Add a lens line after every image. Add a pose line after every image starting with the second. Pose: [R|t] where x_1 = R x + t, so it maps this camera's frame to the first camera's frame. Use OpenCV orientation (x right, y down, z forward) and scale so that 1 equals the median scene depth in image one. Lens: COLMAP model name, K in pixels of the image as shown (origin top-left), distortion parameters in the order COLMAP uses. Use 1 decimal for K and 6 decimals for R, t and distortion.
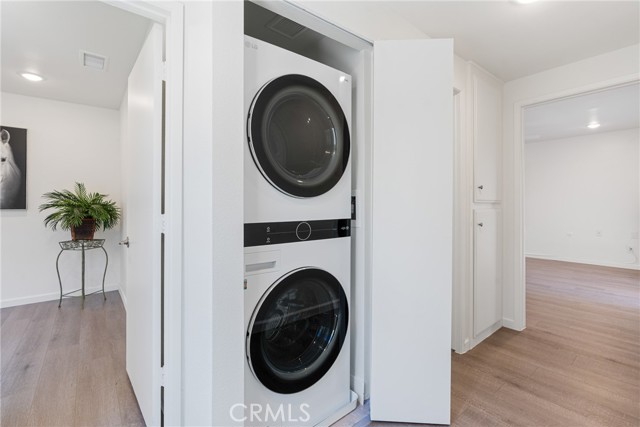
lens RADIAL K [[291.0, 0, 322.1], [0, 291.0, 209.6], [0, 0, 1]] dist [-0.007593, 0.002460]
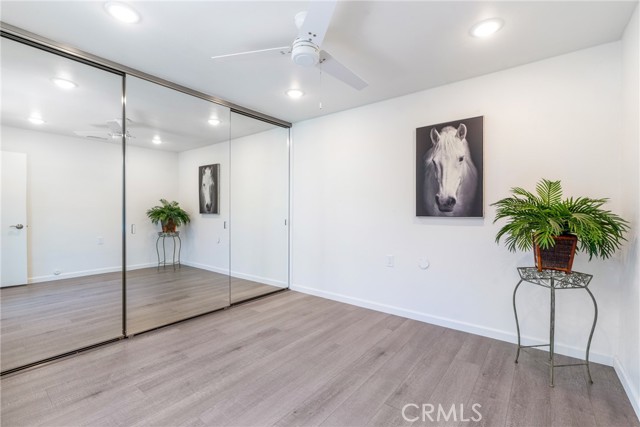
lens RADIAL K [[291.0, 0, 321.6], [0, 291.0, 212.0], [0, 0, 1]] dist [-0.007593, 0.002460]
pose [[0.230403, 0.004117, -0.973087, -0.350081], [-0.004297, 0.999986, 0.003213, -0.014737], [0.973086, 0.003441, 0.230417, 0.393525]]
